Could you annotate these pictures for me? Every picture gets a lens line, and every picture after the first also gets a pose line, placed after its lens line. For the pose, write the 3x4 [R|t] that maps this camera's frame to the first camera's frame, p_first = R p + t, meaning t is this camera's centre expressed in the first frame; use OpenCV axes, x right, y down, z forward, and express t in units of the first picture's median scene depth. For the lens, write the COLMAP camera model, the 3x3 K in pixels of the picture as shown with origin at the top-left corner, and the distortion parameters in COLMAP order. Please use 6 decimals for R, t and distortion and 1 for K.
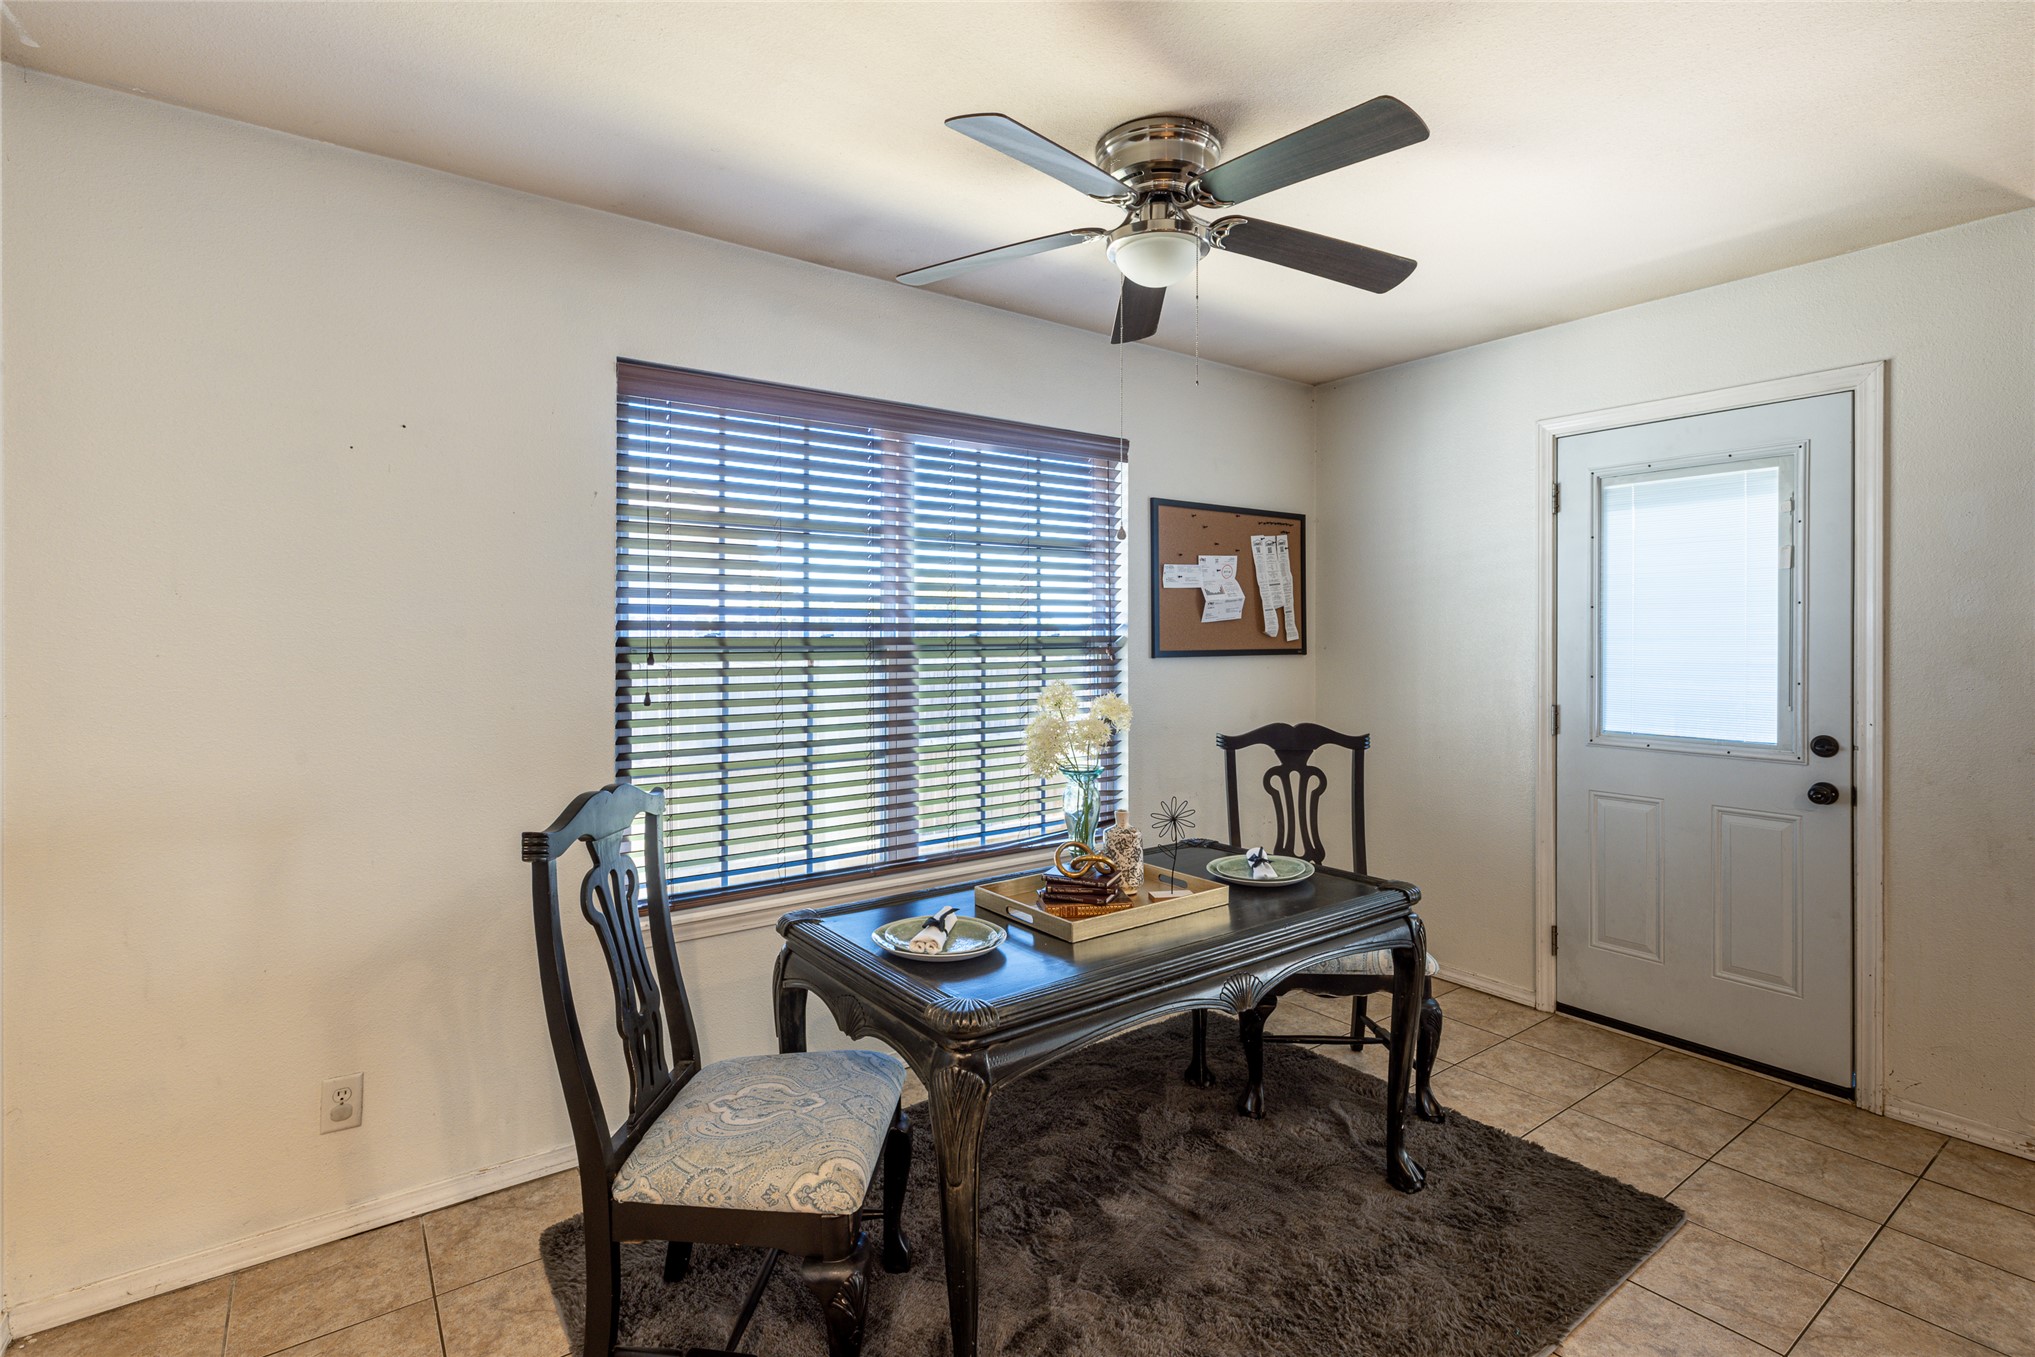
lens RADIAL K [[969.6, 0, 1021.4], [0, 969.6, 649.7], [0, 0, 1]] dist [0.006281, -0.000069]
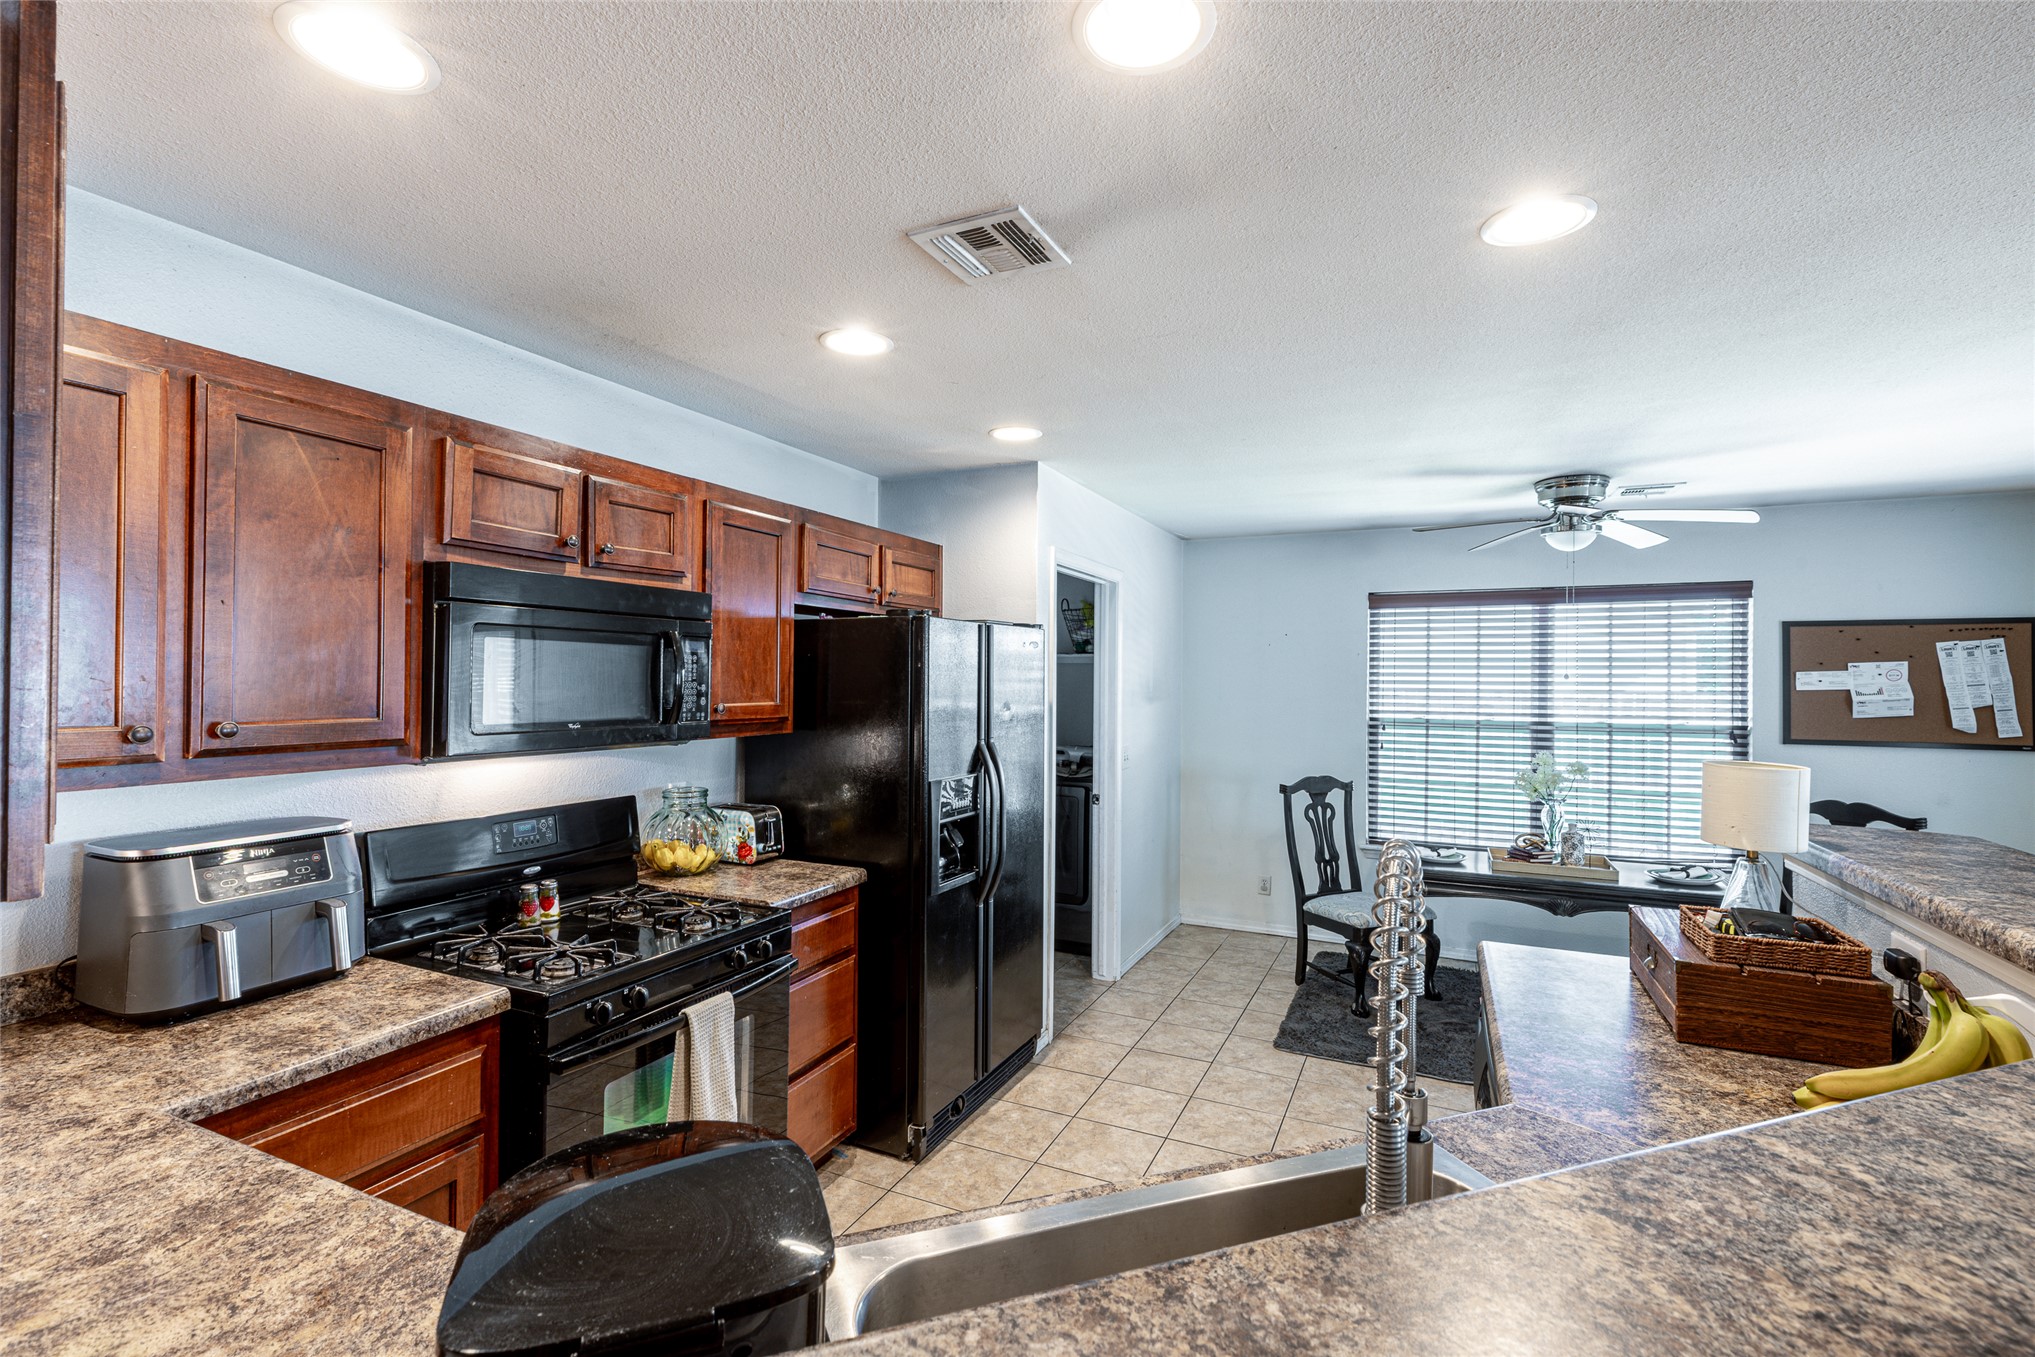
lens RADIAL K [[905.5, 0, 1017.9], [0, 905.5, 669.2], [0, 0, 1]] dist [0.003436, -0.000119]
pose [[0.471118, -0.003384, -0.882064, 0.771437], [-0.018628, 0.999731, -0.013785, -0.059569], [0.881873, 0.022926, 0.470928, -0.521045]]
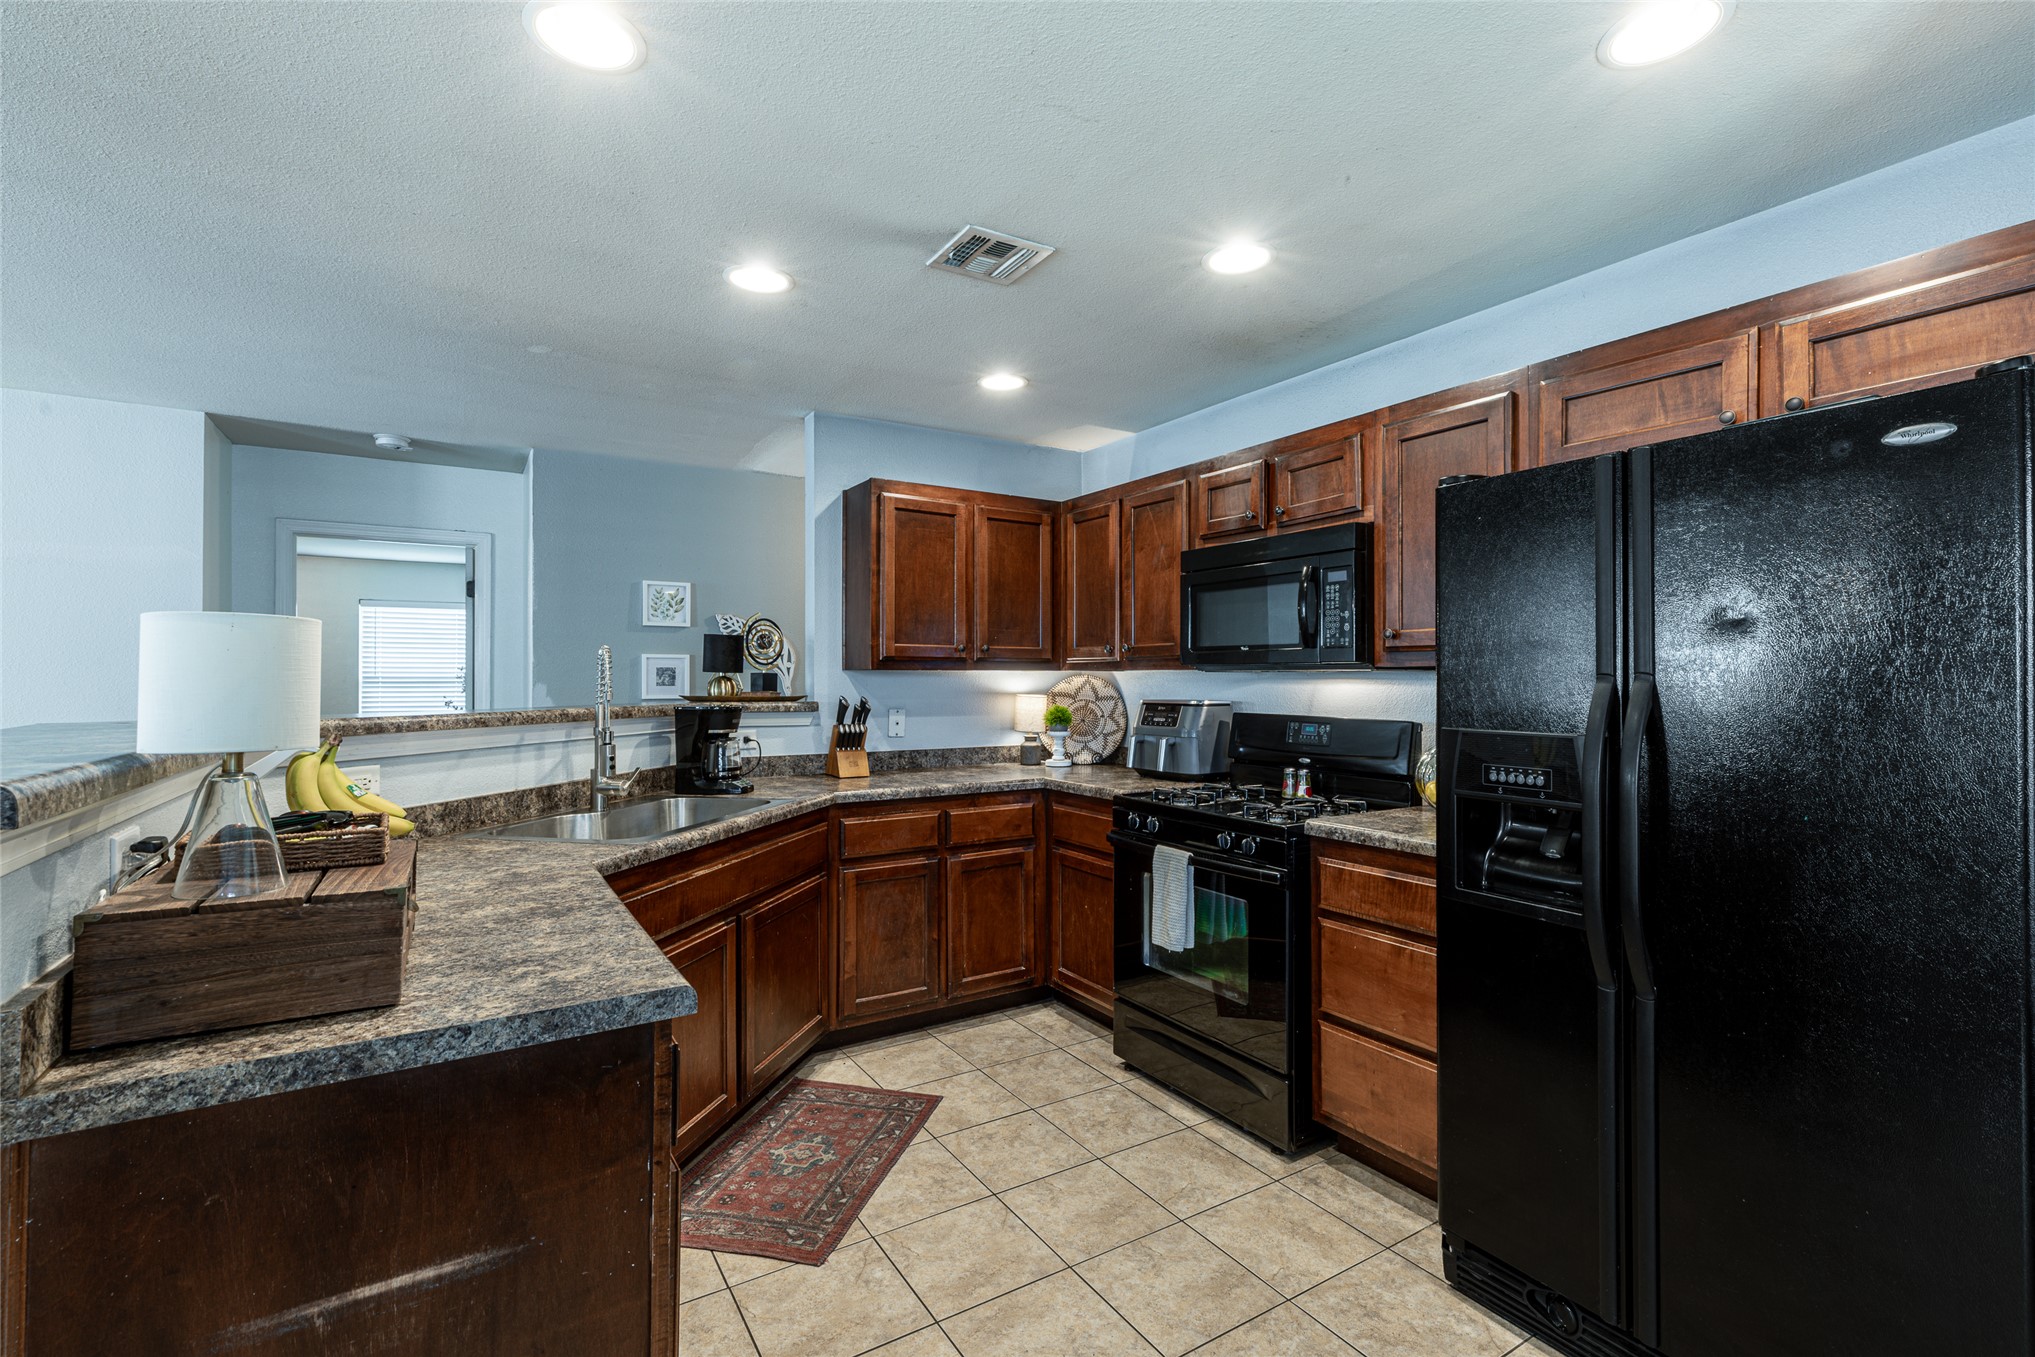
lens RADIAL K [[905.5, 0, 1017.1], [0, 905.5, 668.6], [0, 0, 1]] dist [0.003436, -0.000119]
pose [[-0.996595, -0.000180, 0.082450, 0.216869], [-0.000135, 1.000000, 0.000547, -0.004134], [-0.082451, 0.000534, -0.996595, 0.389918]]
